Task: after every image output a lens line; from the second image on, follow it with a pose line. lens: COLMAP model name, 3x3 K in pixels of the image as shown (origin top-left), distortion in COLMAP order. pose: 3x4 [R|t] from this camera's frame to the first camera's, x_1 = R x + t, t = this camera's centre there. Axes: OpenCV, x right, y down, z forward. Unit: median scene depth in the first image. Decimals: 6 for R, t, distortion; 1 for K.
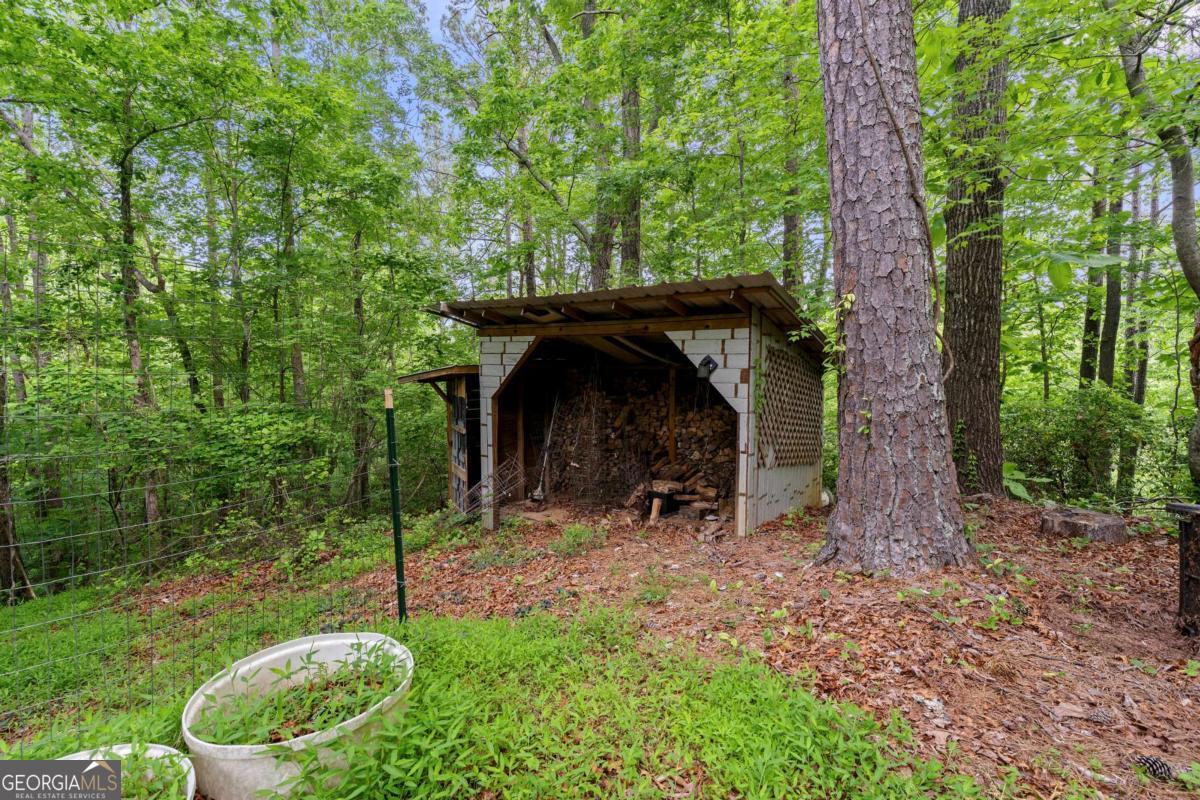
lens RADIAL K [[551.0, 0, 600.2], [0, 551.0, 391.3], [0, 0, 1]] dist [-0.005346, 0.001650]
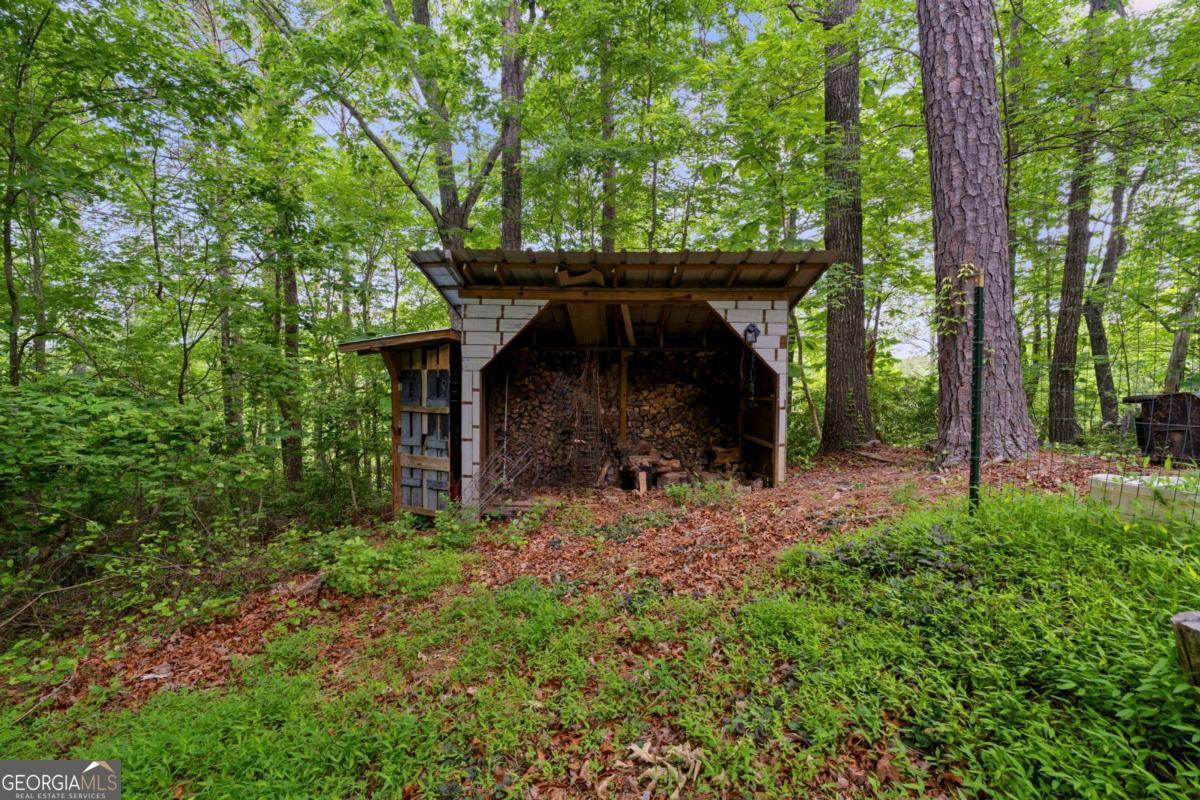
lens RADIAL K [[551.0, 0, 601.8], [0, 551.0, 404.8], [0, 0, 1]] dist [-0.005346, 0.001650]
pose [[0.830129, -0.011894, 0.557445, -0.540616], [0.024981, 0.999562, -0.015872, 0.087051], [-0.557012, 0.027101, 0.830062, 0.195199]]
